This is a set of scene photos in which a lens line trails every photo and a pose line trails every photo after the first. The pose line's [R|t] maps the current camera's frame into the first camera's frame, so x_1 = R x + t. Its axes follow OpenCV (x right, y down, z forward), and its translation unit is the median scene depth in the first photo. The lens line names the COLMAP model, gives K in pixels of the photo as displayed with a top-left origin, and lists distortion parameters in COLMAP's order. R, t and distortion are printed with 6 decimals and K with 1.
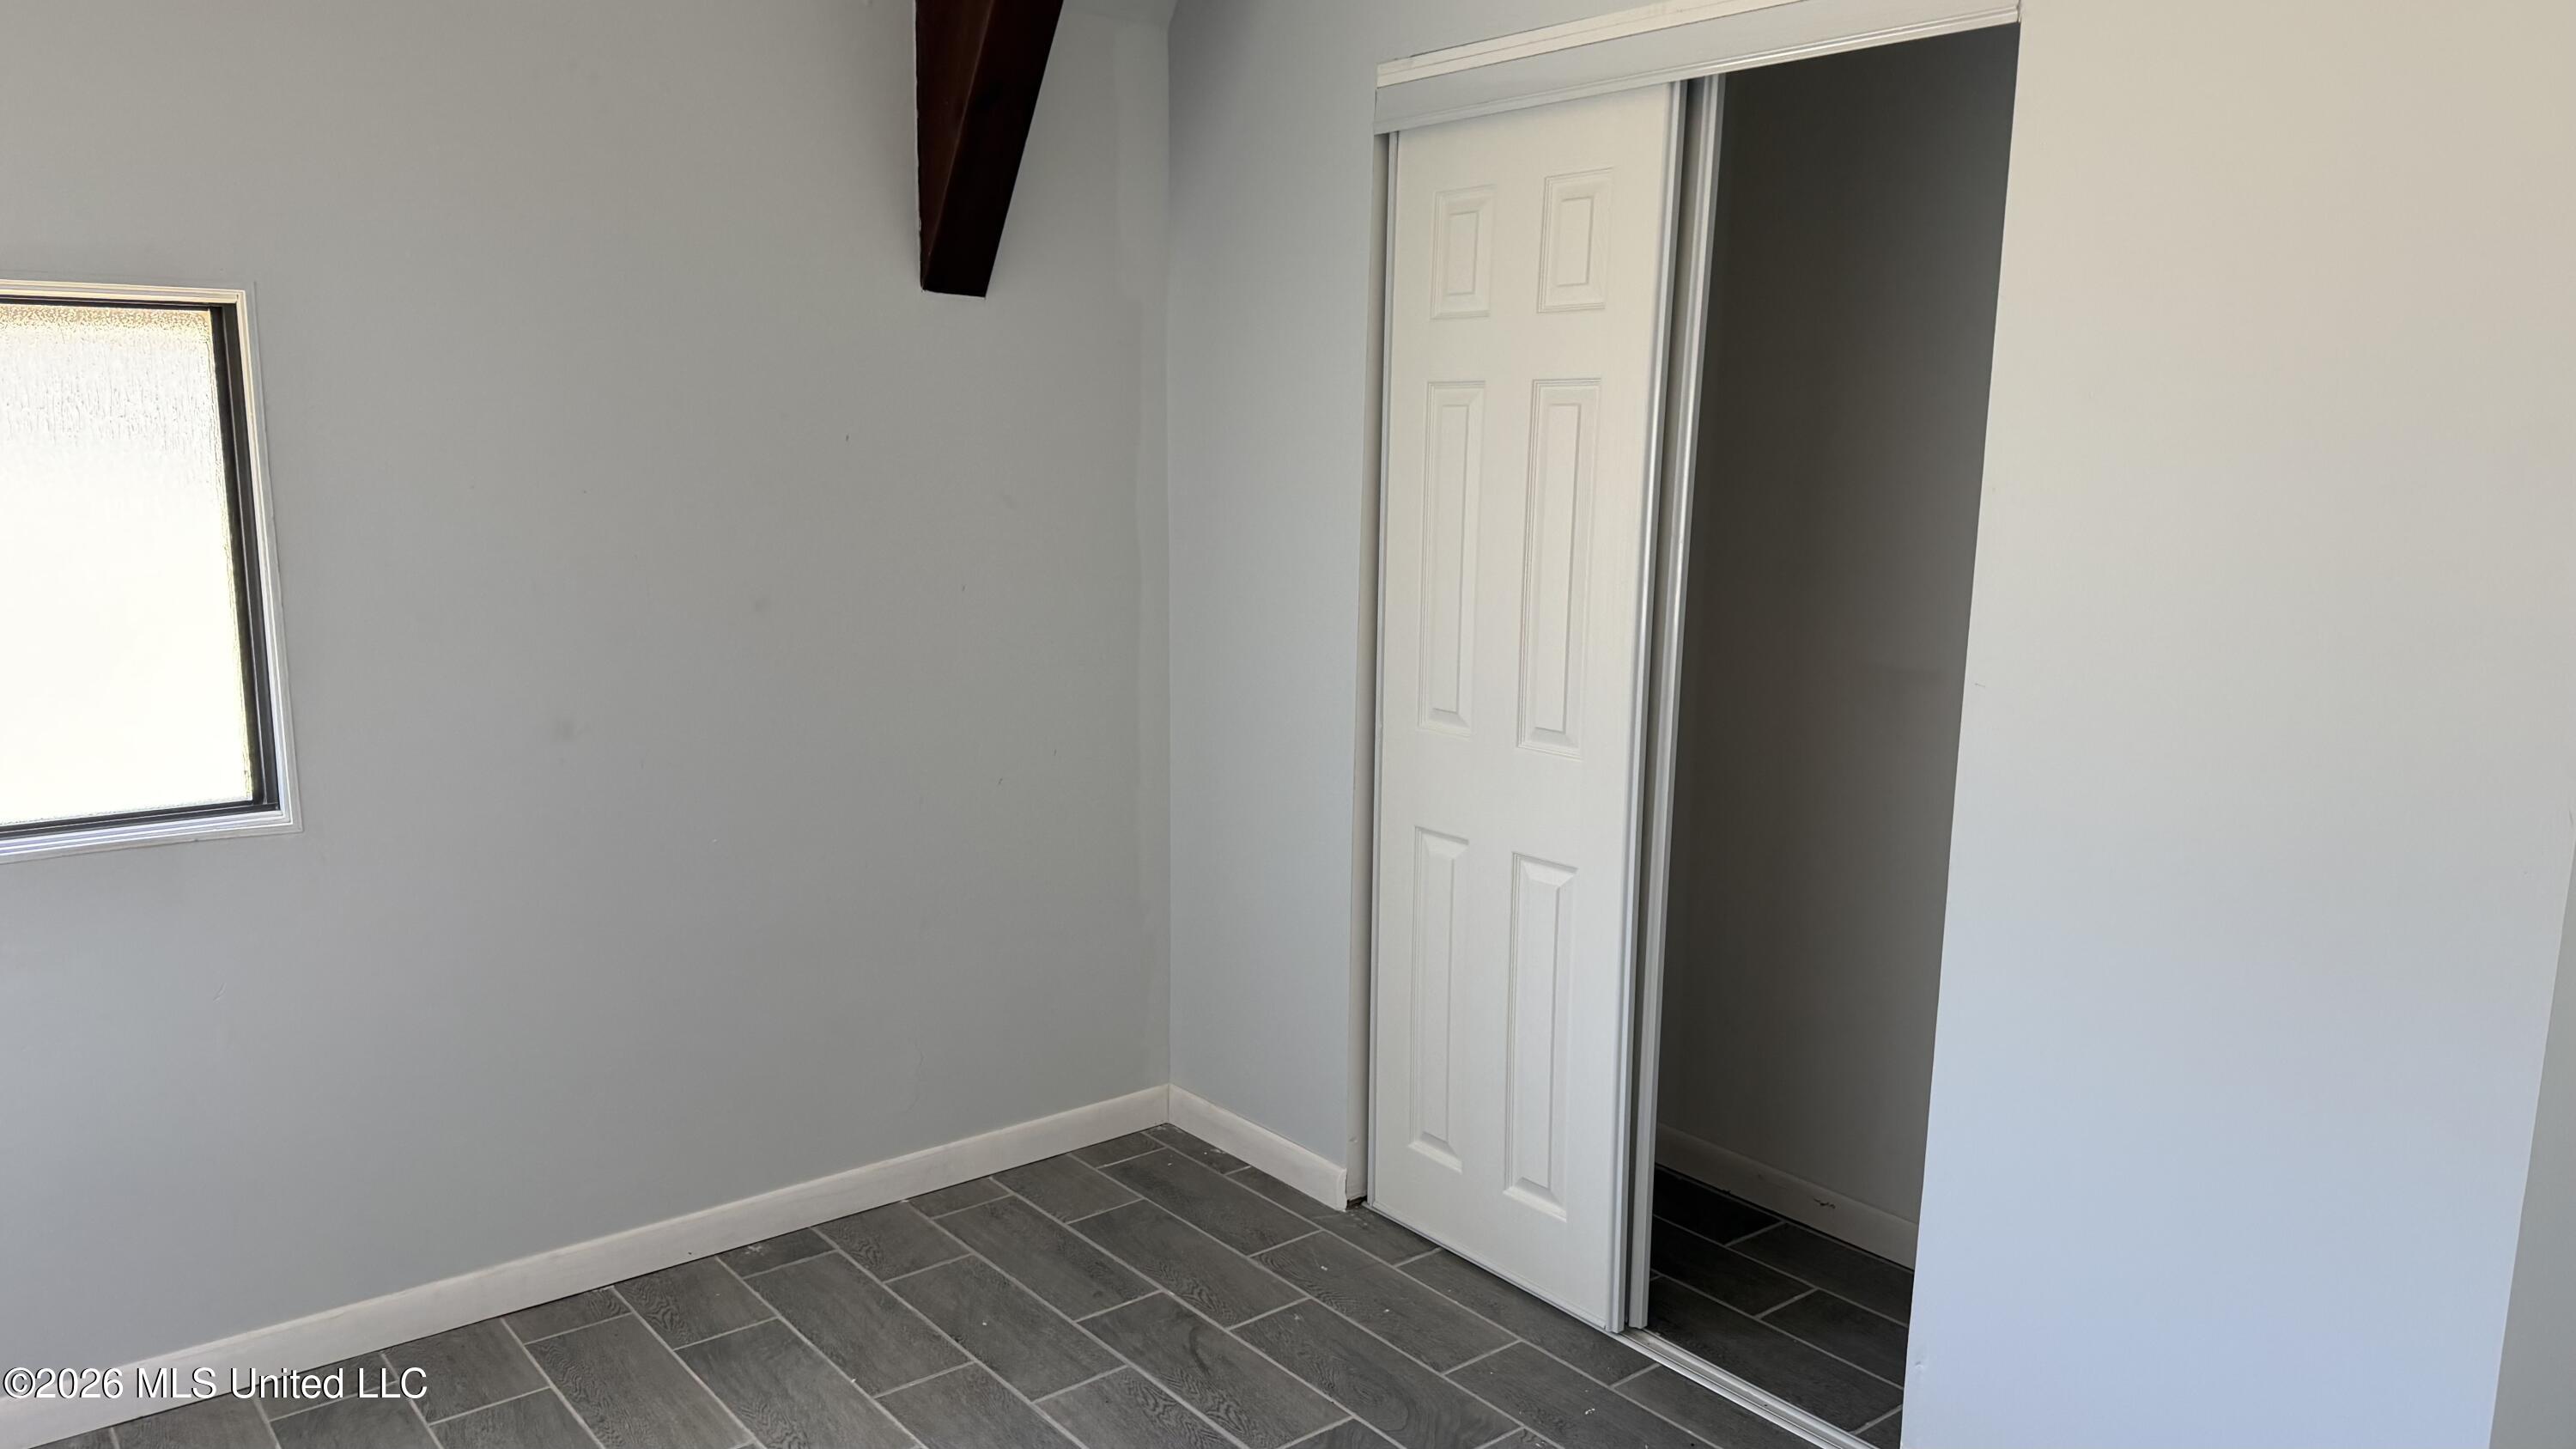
lens RADIAL K [[1810.5, 0, 1296.3], [0, 1810.5, 727.9], [0, 0, 1]] dist [0.123359, -0.179272]
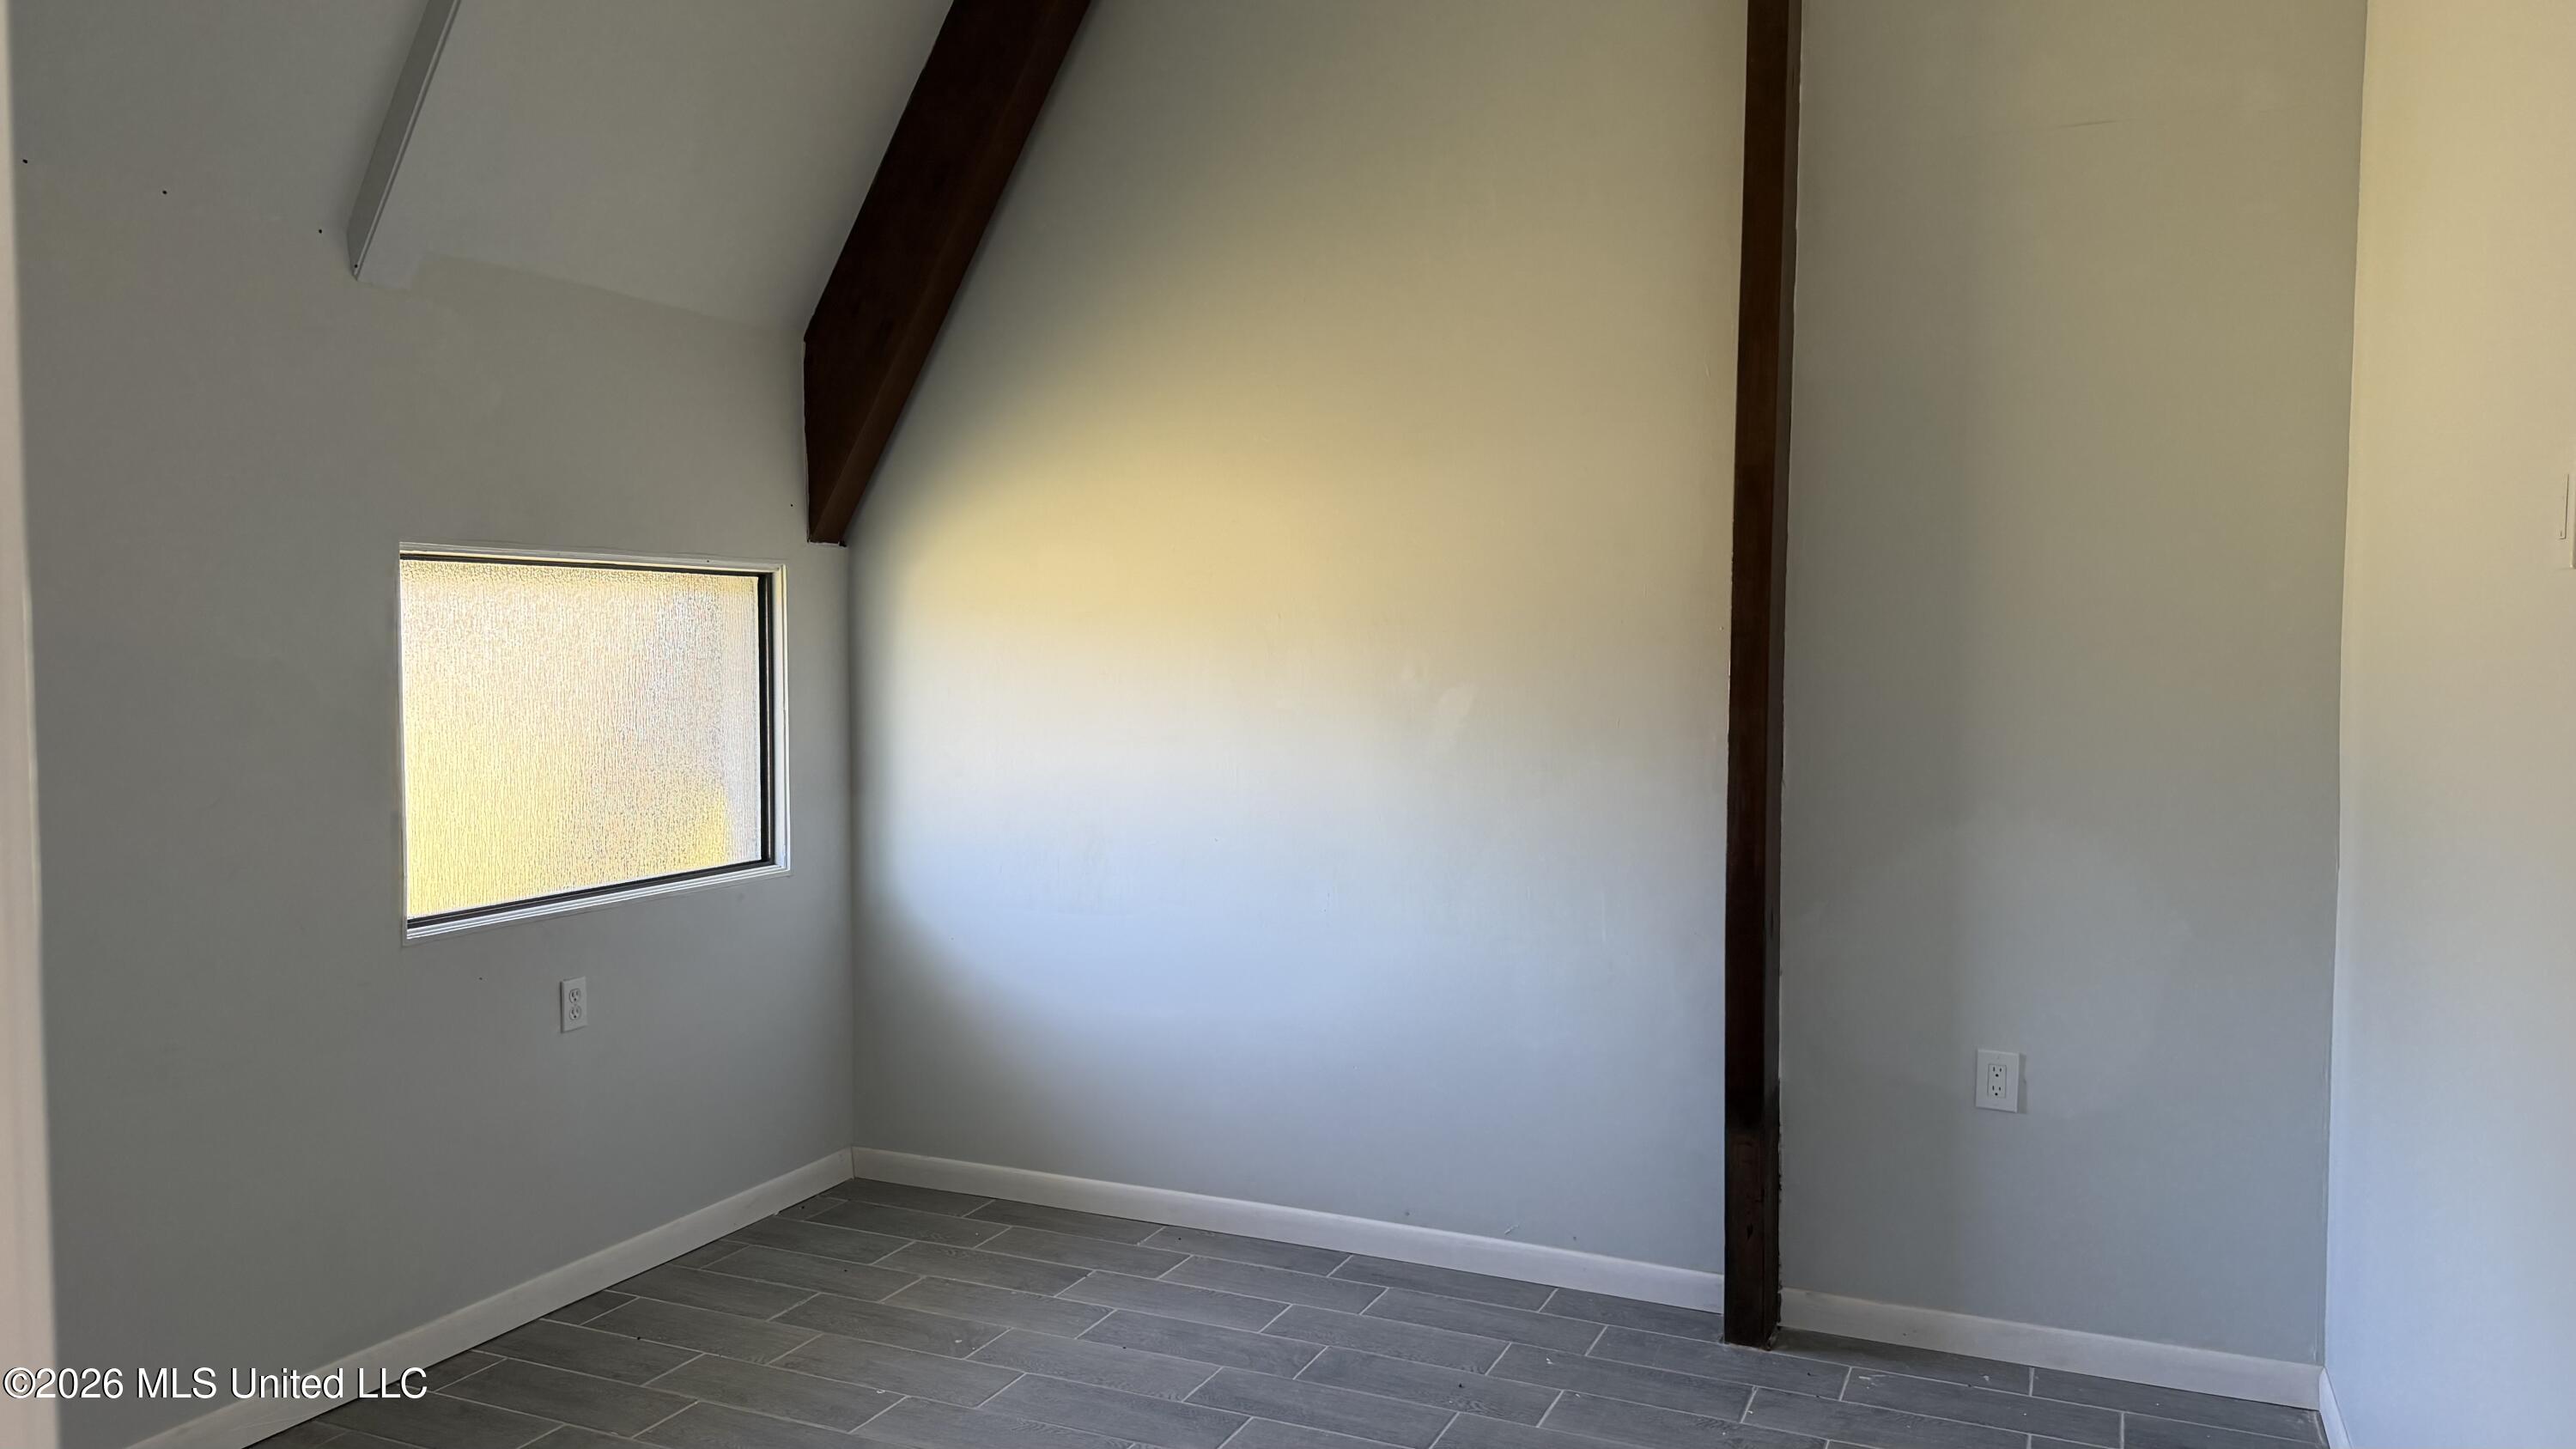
lens RADIAL K [[1810.5, 0, 1296.3], [0, 1810.5, 727.9], [0, 0, 1]] dist [0.123359, -0.179272]
pose [[0.891133, -0.032629, 0.452567, -0.877870], [0.081003, 0.992829, -0.087919, 0.105926], [-0.446453, 0.115007, 0.887386, -0.715823]]
